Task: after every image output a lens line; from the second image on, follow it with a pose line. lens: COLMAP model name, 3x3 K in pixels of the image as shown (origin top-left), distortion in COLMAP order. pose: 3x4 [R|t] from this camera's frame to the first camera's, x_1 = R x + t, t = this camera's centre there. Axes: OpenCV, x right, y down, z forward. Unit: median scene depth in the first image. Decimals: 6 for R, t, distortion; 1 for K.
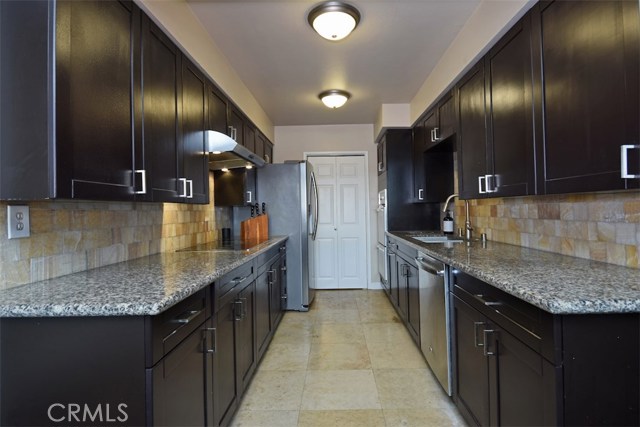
lens RADIAL K [[309.9, 0, 367.7], [0, 309.9, 201.5], [0, 0, 1]] dist [-0.014914, -0.000602]
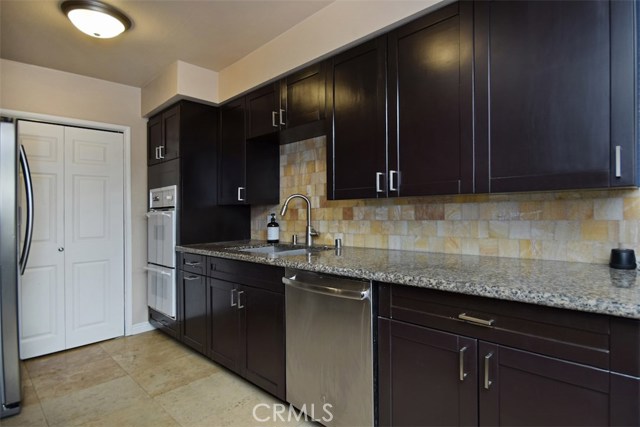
lens RADIAL K [[309.9, 0, 367.7], [0, 309.9, 201.5], [0, 0, 1]] dist [-0.014914, -0.000602]
pose [[0.694293, 0.020803, 0.719391, -0.242760], [-0.006953, 0.999729, -0.022200, 0.017573], [-0.719658, 0.010411, 0.694250, 0.371426]]
